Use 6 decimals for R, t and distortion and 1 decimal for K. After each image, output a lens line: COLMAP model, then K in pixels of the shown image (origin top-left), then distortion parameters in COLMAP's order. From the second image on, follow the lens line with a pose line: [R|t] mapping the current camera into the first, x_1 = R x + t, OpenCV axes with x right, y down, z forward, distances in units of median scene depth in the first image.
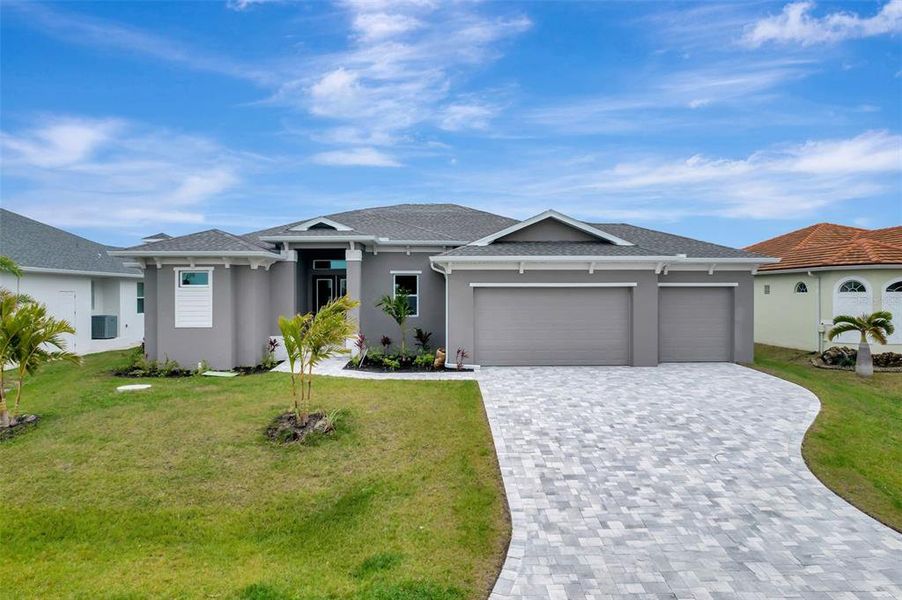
lens RADIAL K [[563.8, 0, 451.0], [0, 563.8, 300.0], [0, 0, 1]] dist [-0.065249, 0.042863]
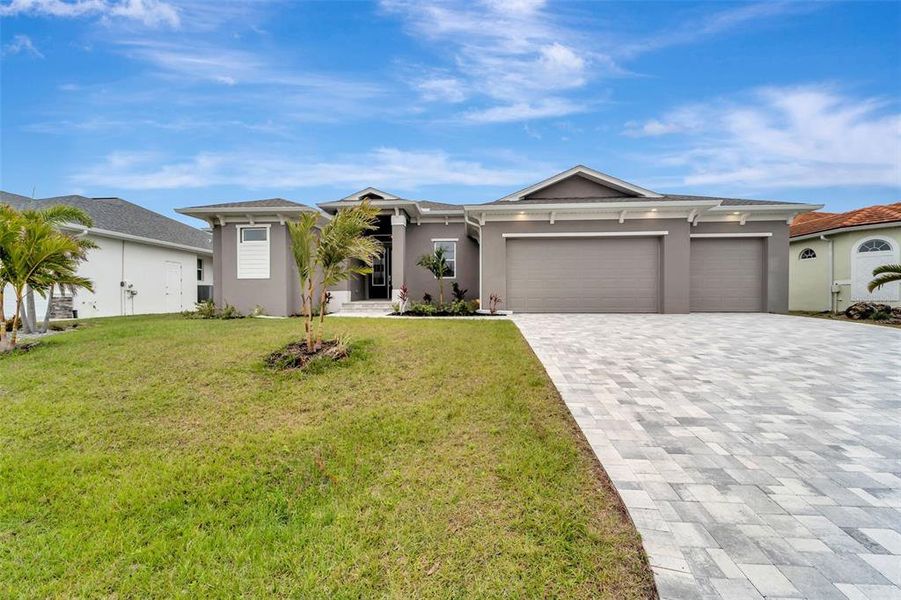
lens RADIAL K [[367.2, 0, 452.6], [0, 367.2, 302.1], [0, 0, 1]] dist [0.001737, -0.000445]
pose [[0.996962, 0.001701, -0.077877, -0.005985], [-0.001607, 0.999998, 0.001273, 0.097521], [0.077879, -0.001144, 0.996962, 0.303696]]
